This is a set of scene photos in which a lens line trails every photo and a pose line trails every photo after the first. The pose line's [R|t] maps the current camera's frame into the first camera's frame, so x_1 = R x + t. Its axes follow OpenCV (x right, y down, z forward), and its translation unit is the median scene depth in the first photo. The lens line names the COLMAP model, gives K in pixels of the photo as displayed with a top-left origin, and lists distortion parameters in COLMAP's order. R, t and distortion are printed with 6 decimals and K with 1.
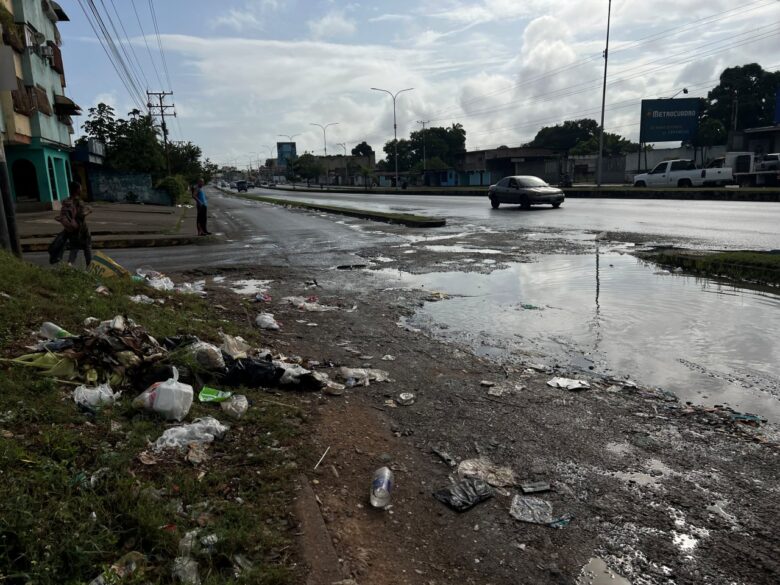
lens RADIAL K [[589.1, 0, 384.7], [0, 589.1, 299.6], [0, 0, 1]] dist [0.040060, -0.043062]
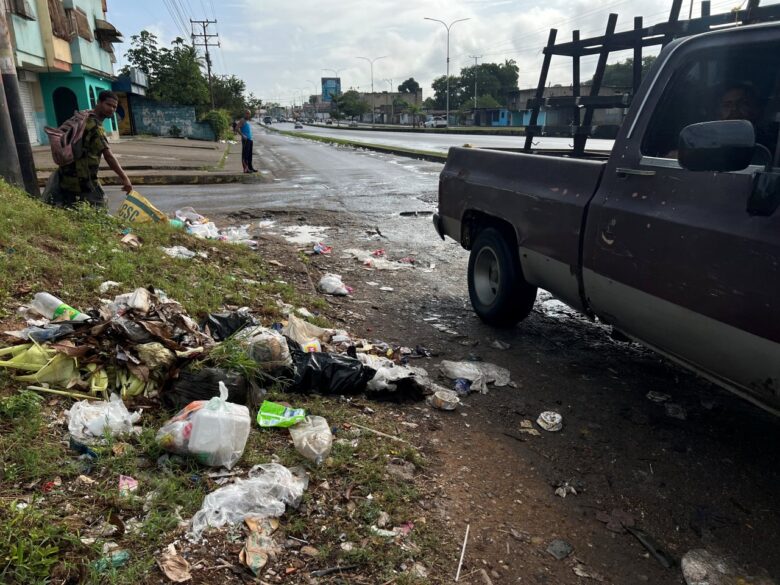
lens RADIAL K [[589.1, 0, 387.5], [0, 589.1, 299.8], [0, 0, 1]] dist [0.040060, -0.043062]
pose [[0.997513, 0.037395, -0.059745, -0.060814], [-0.031492, 0.994800, 0.096859, -0.016719], [0.063057, -0.094737, 0.993503, 0.165208]]
